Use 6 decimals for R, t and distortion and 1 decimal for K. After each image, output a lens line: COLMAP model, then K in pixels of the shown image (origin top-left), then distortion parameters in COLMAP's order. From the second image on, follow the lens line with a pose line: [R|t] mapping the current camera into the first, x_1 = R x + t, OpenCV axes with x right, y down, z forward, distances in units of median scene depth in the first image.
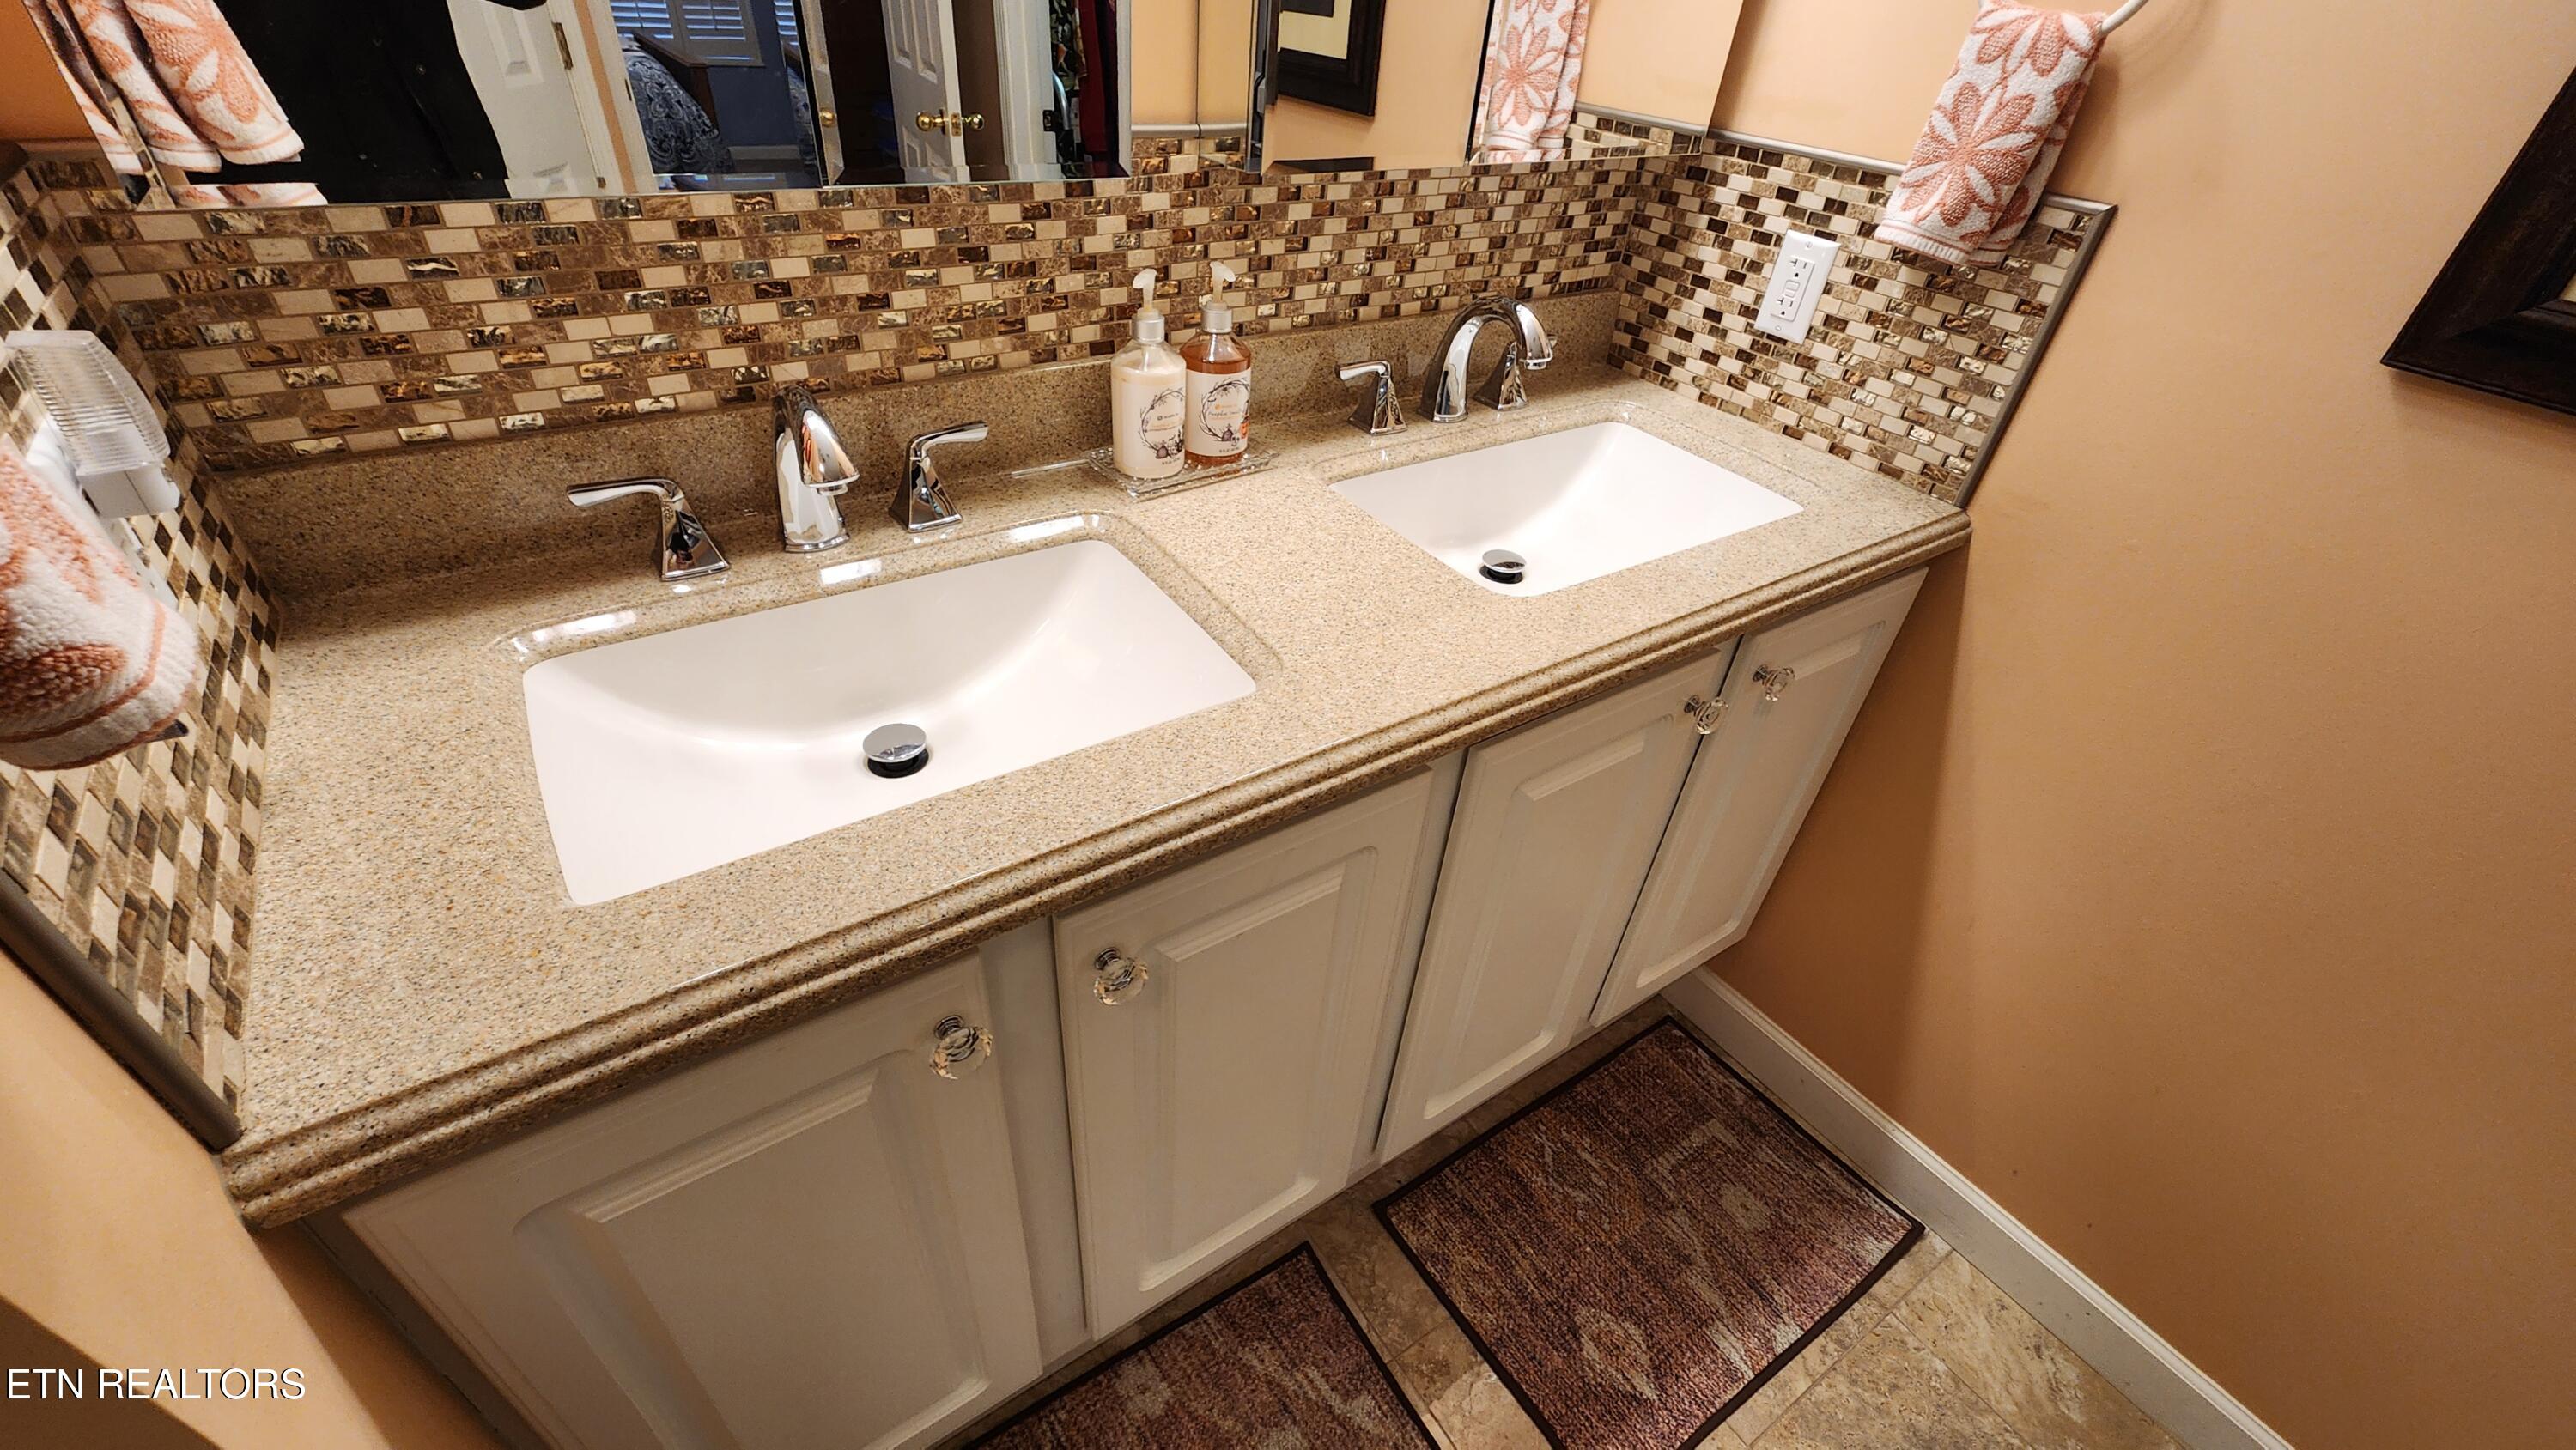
lens RADIAL K [[1057.3, 0, 1276.7], [0, 1057.3, 741.2], [0, 0, 1]] dist [0.004262, -0.003022]
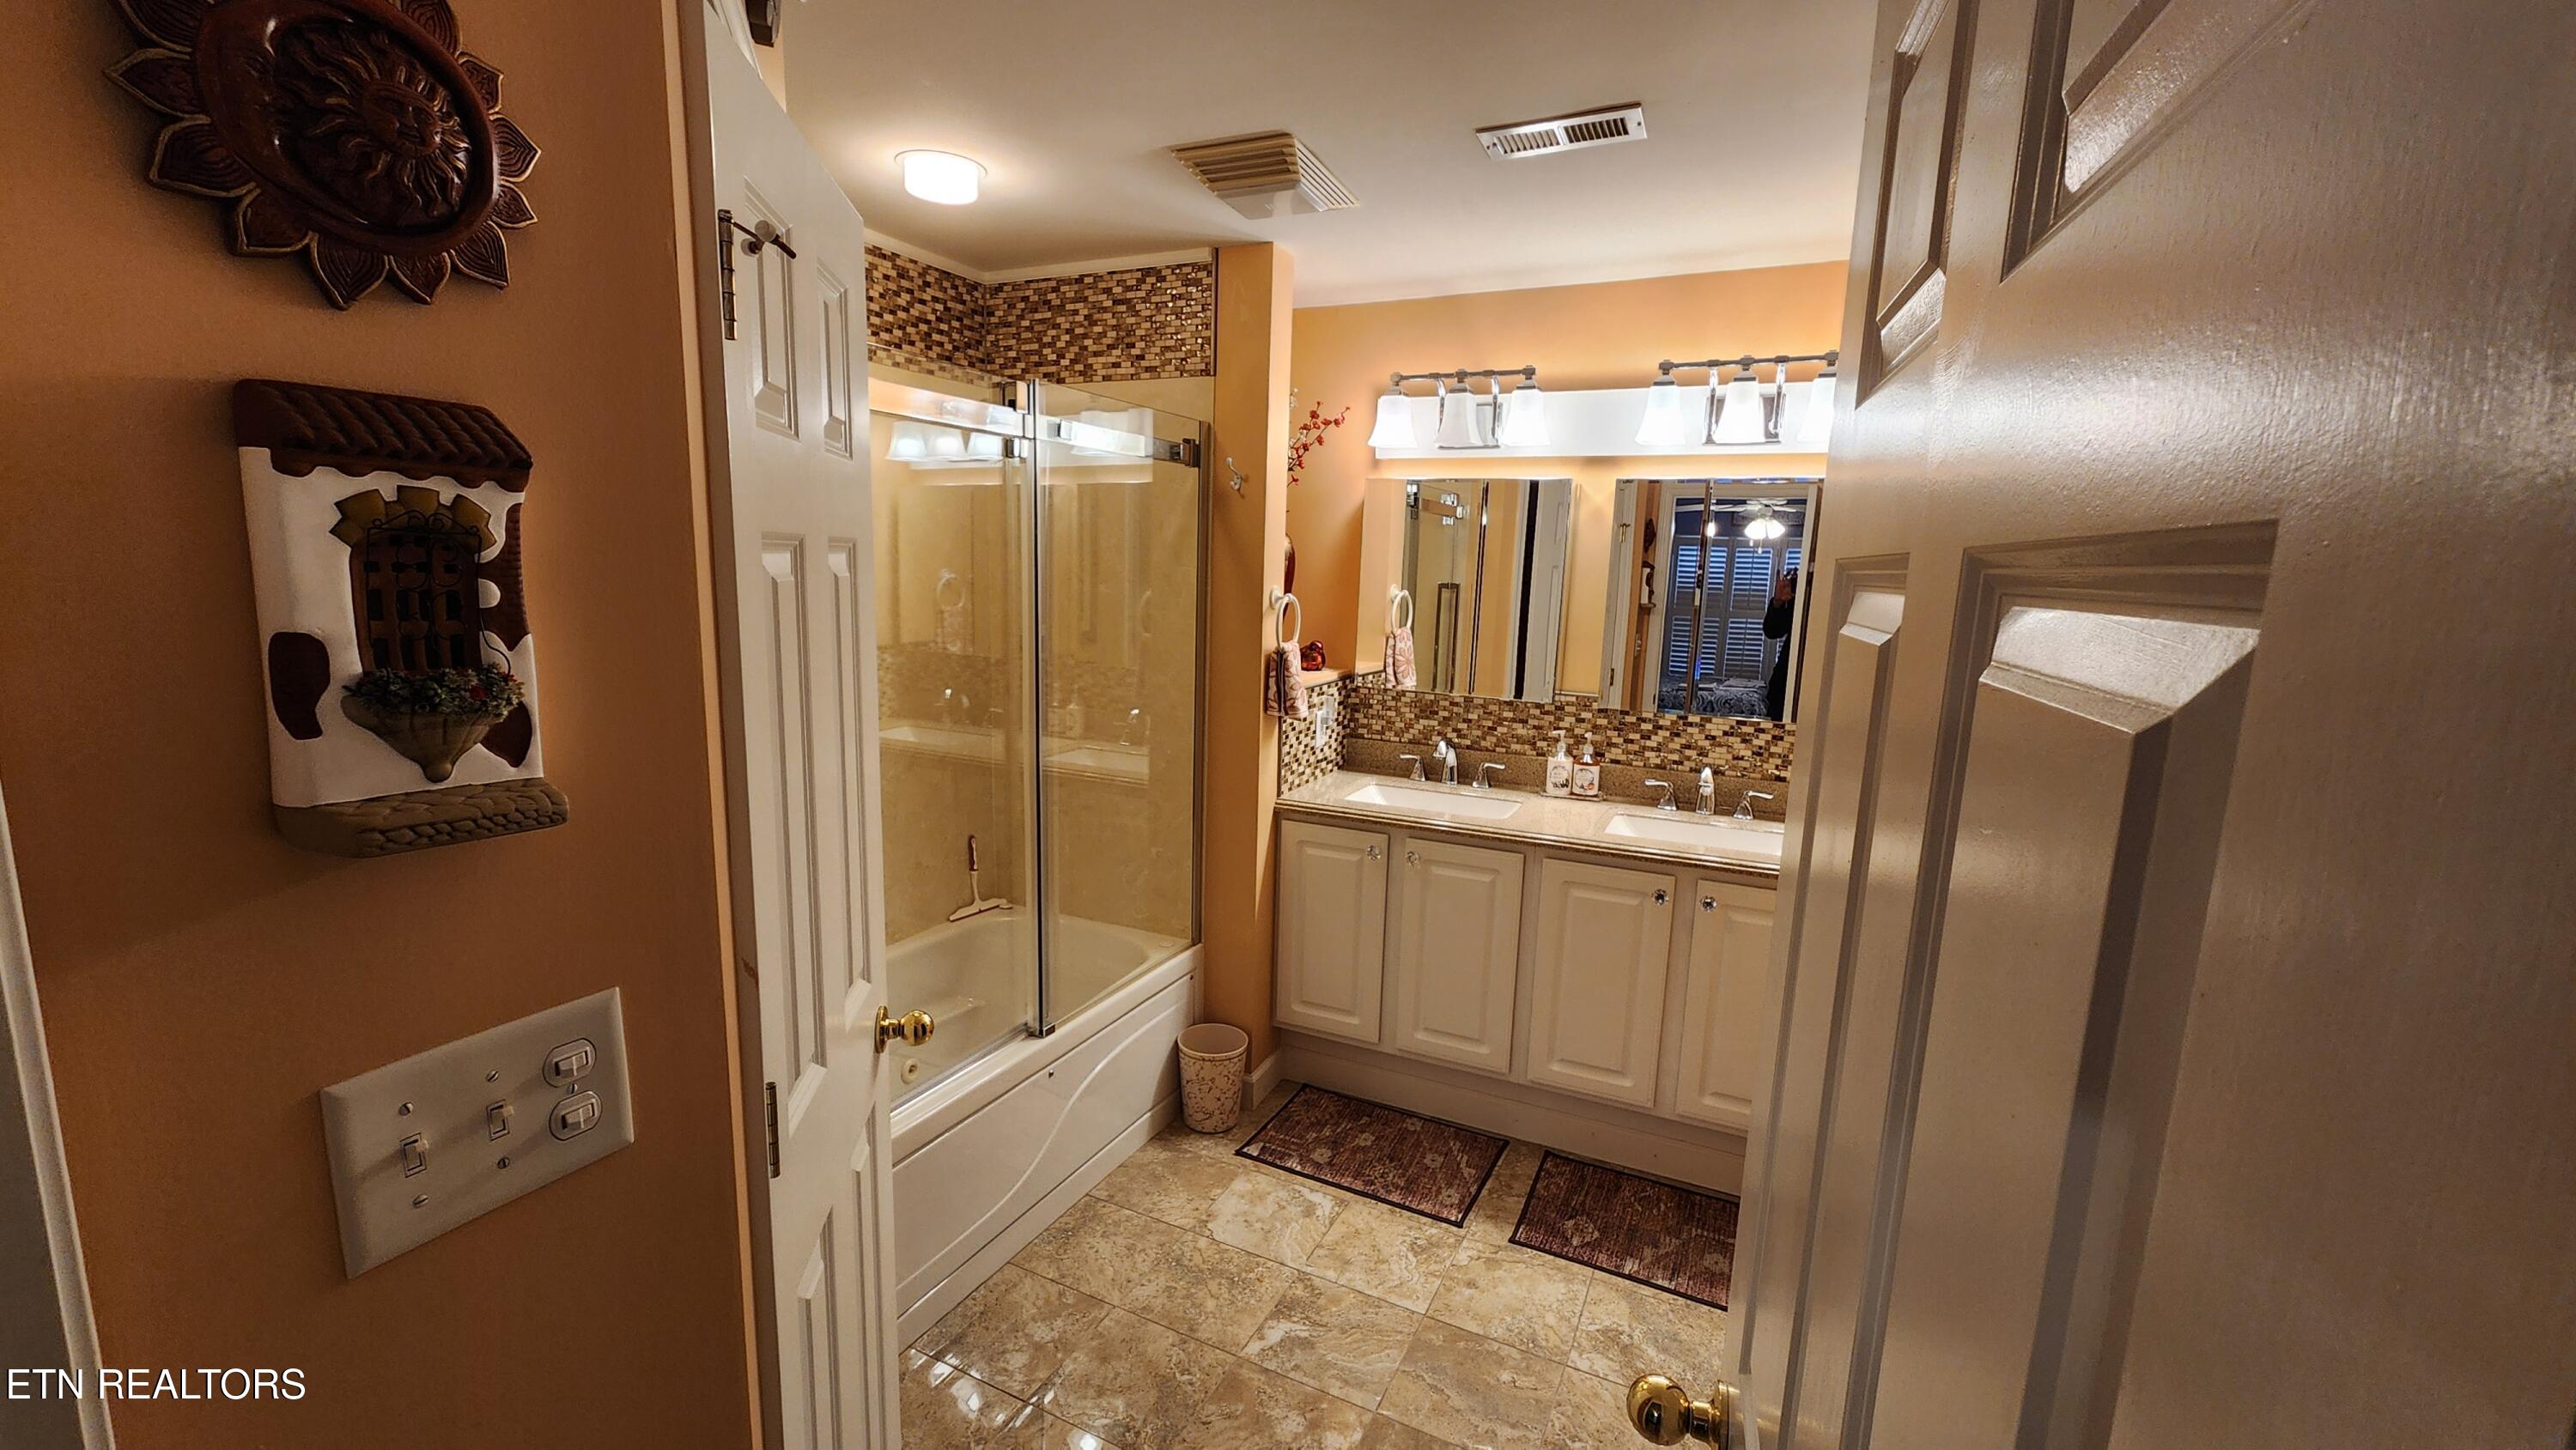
lens RADIAL K [[1057.3, 0, 1275.4], [0, 1057.3, 742.4], [0, 0, 1]] dist [0.004262, -0.003022]
pose [[0.504461, 0.092079, -0.858511, 2.082878], [-0.519060, 0.826914, -0.216310, 0.695023], [0.689997, 0.554739, 0.464940, -1.018264]]
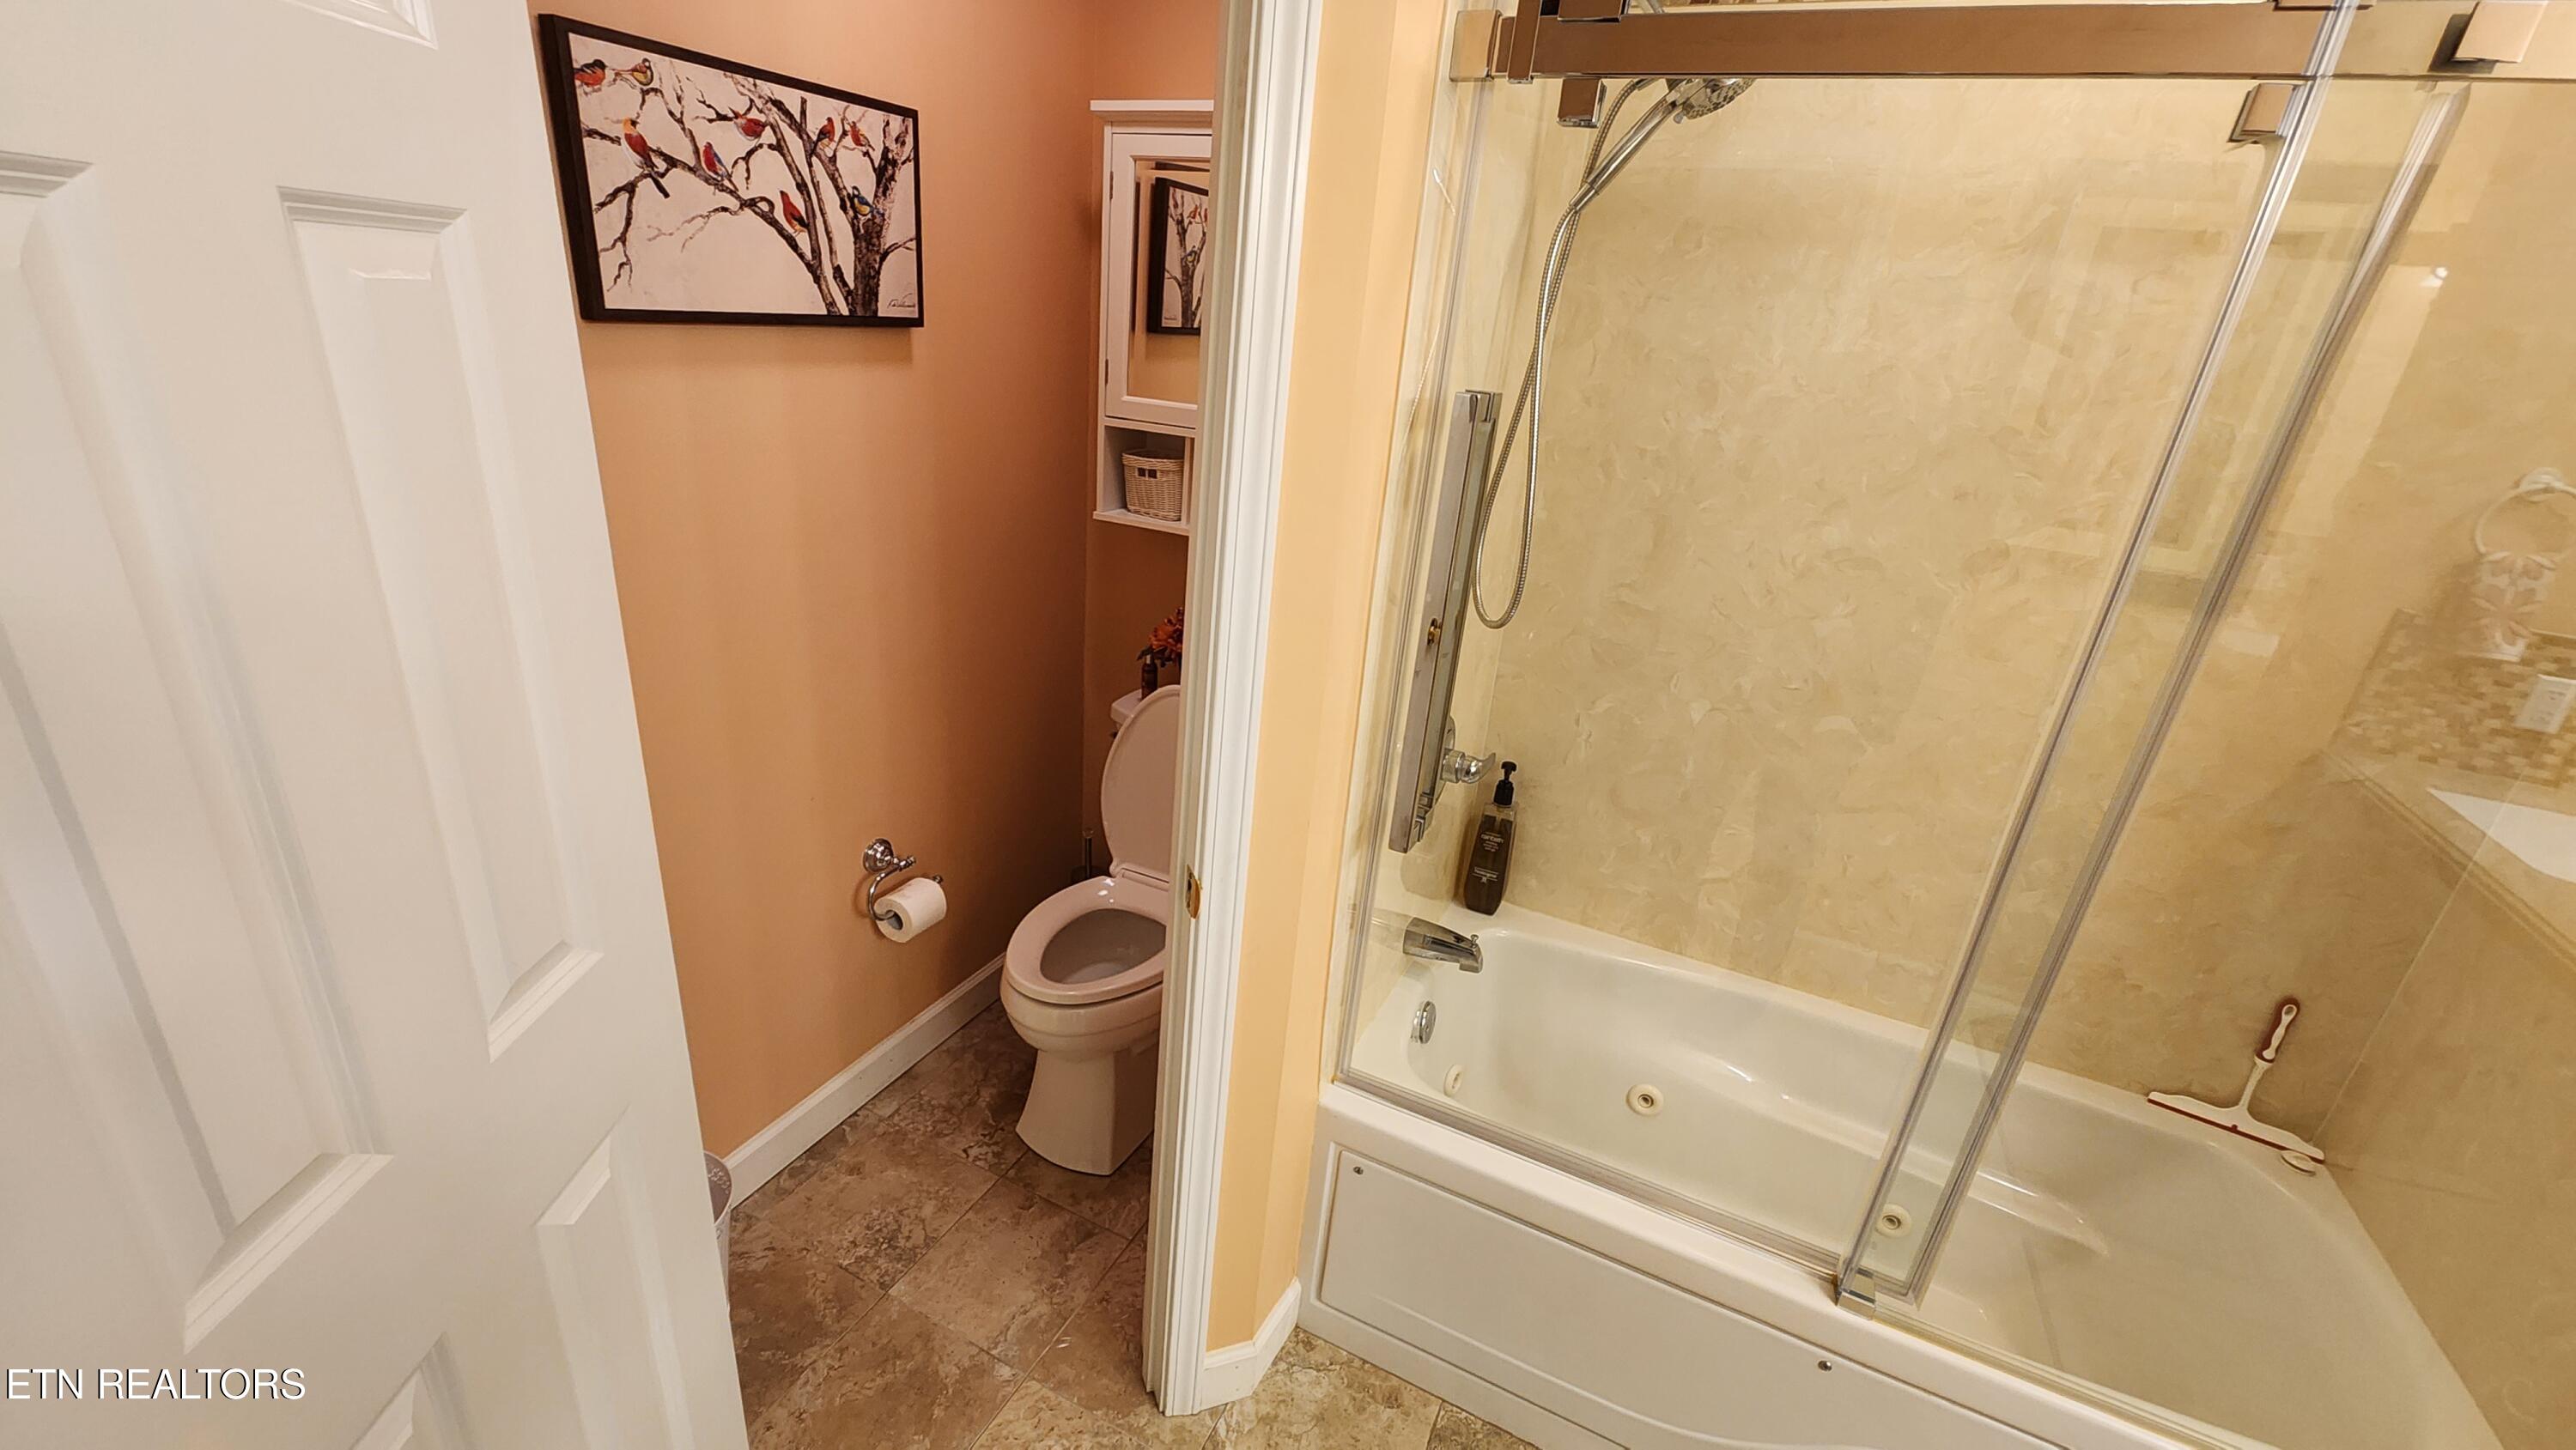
lens RADIAL K [[1057.3, 0, 1272.6], [0, 1057.3, 736.9], [0, 0, 1]] dist [0.004262, -0.003022]
pose [[-0.854517, 0.055816, -0.516417, 1.064205], [-0.418670, 0.514439, 0.748377, -0.043184], [0.307436, 0.855708, -0.416228, -0.168831]]
